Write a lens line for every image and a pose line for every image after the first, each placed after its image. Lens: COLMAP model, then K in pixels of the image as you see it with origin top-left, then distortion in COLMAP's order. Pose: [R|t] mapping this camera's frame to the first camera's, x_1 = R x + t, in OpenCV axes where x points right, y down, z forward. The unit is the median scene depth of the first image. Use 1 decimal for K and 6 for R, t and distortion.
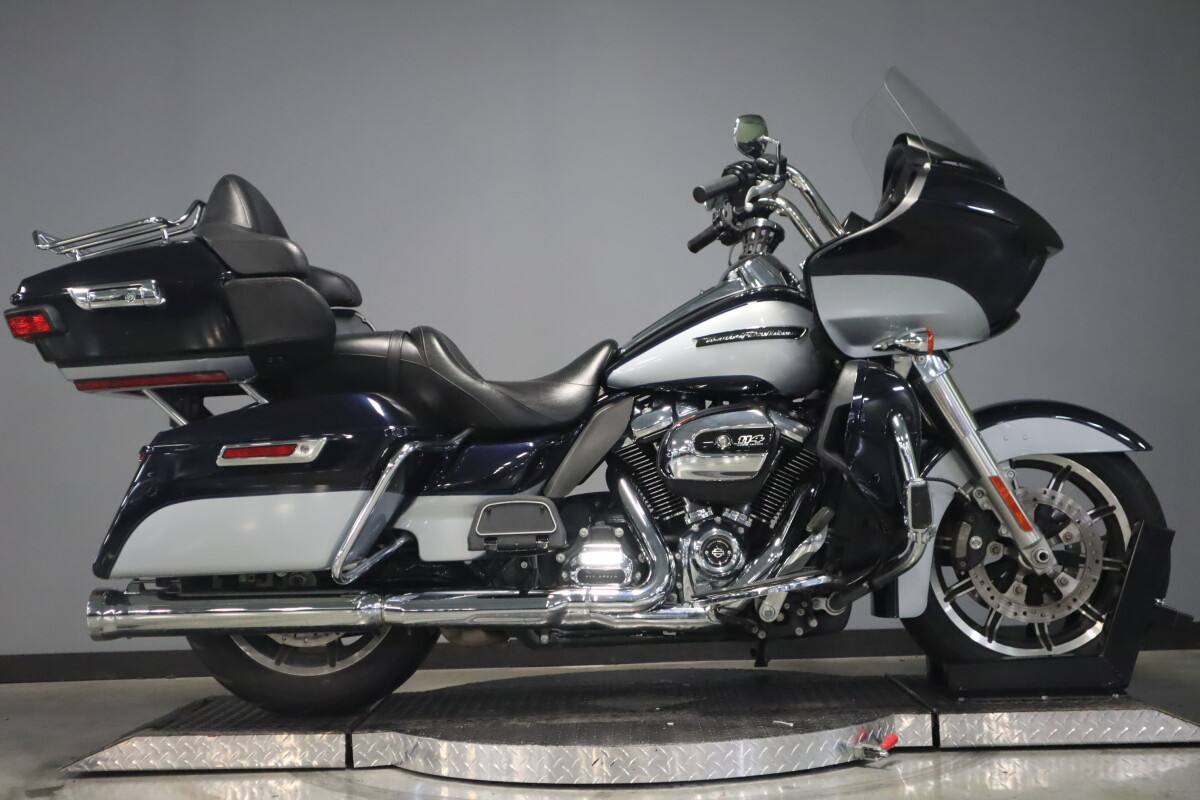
lens RADIAL K [[1562.4, 0, 593.8], [0, 1562.4, 398.2], [0, 0, 1]] dist [0.023807, 0.000000]
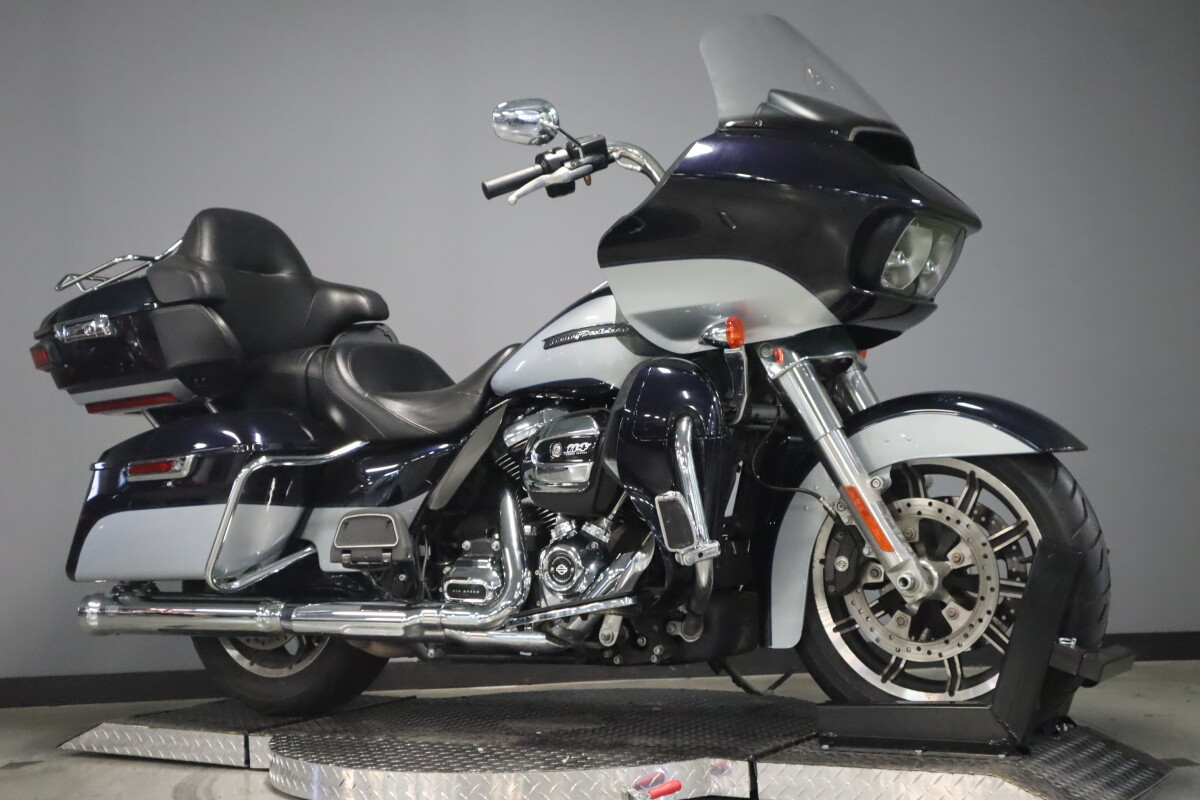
lens RADIAL K [[1614.3, 0, 616.2], [0, 1614.3, 355.6], [0, 0, 1]] dist [-0.011670, 0.000000]
pose [[0.865747, -0.044351, -0.498513, 0.584807], [0.035571, 0.999000, -0.027102, -0.001251], [0.499217, 0.005731, 0.866458, 0.179920]]
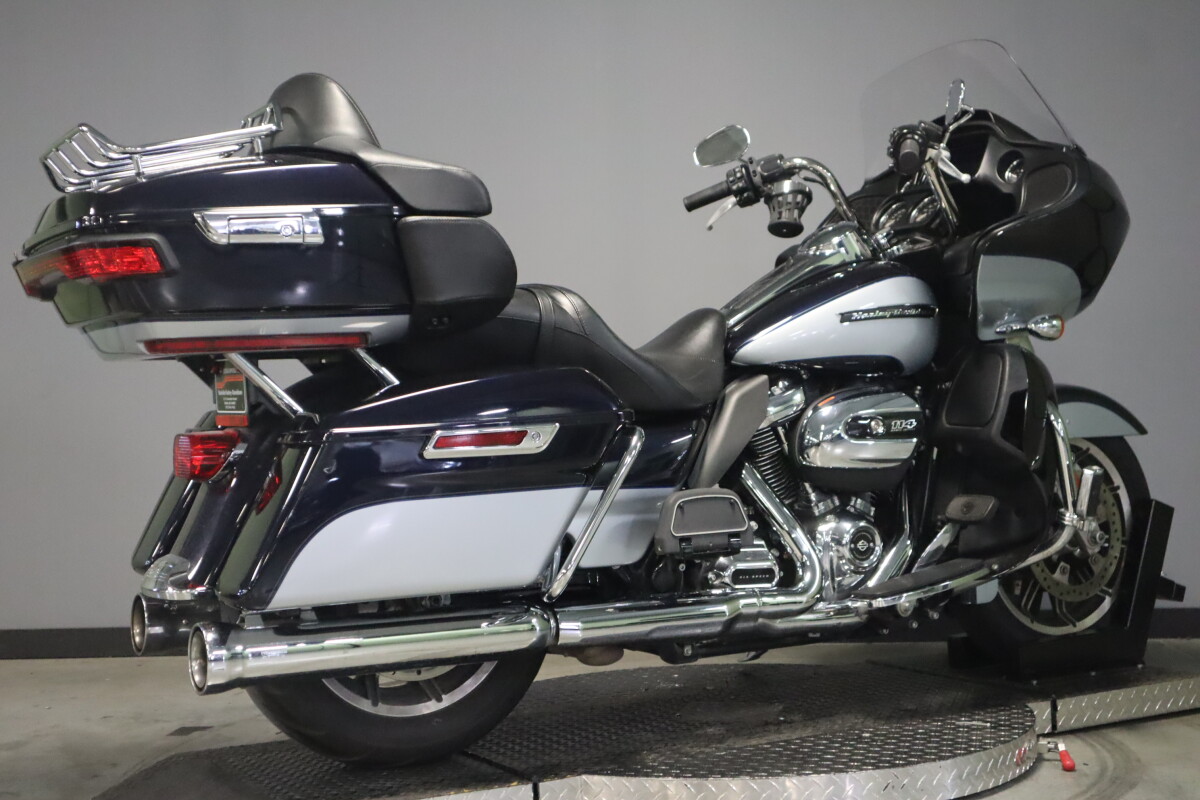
lens RADIAL K [[1614.3, 0, 595.8], [0, 1614.3, 400.2], [0, 0, 1]] dist [-0.011670, 0.000000]
pose [[0.862268, 0.009624, 0.506361, -0.536285], [-0.025584, 0.999371, 0.024573, -0.006881], [-0.505805, -0.034143, 0.861972, 0.253882]]
